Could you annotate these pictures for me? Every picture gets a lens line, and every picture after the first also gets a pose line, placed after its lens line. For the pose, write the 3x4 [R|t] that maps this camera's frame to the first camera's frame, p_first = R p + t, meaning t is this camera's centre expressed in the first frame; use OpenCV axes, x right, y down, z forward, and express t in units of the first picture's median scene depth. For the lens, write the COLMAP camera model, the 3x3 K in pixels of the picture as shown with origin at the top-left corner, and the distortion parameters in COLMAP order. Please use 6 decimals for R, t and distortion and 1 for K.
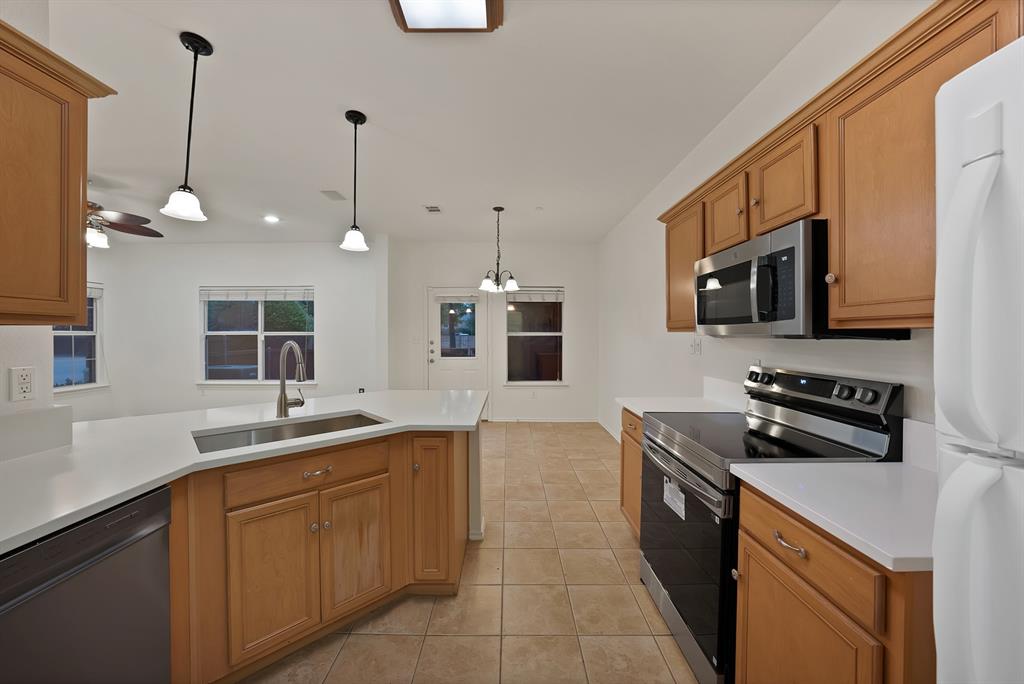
lens RADIAL K [[365.4, 0, 508.8], [0, 365.4, 339.0], [0, 0, 1]] dist [-0.022124, 0.002147]
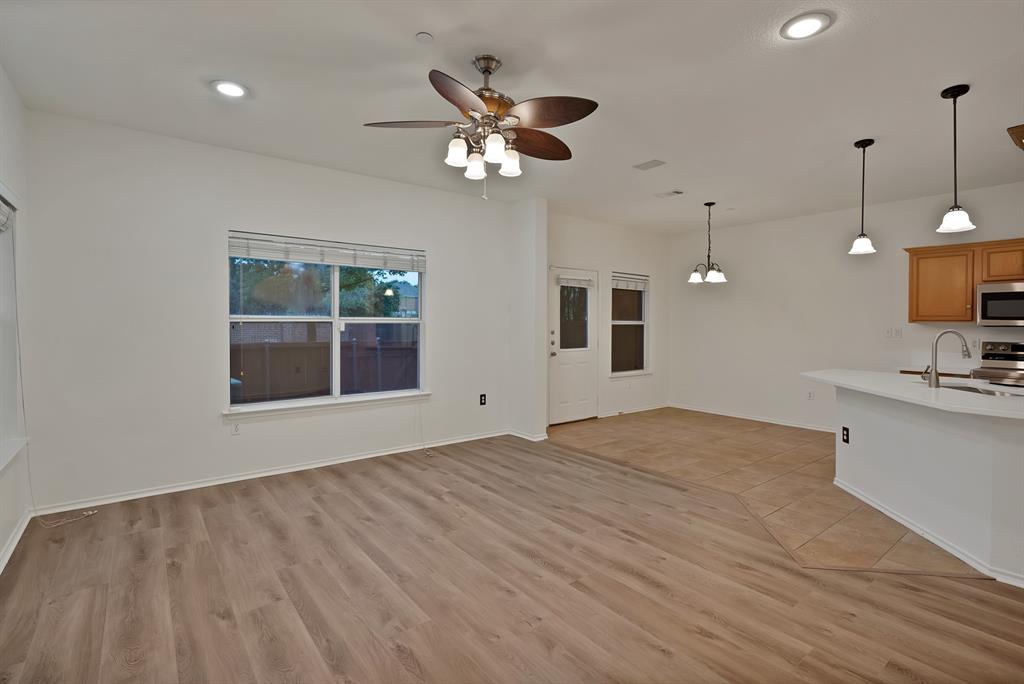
lens RADIAL K [[477.5, 0, 514.7], [0, 477.5, 331.0], [0, 0, 1]] dist [-0.005542, 0.001089]
pose [[0.788410, -0.007006, 0.615110, -0.947657], [0.001929, 0.999958, 0.008917, -0.002910], [-0.615147, -0.005844, 0.788391, 0.186295]]
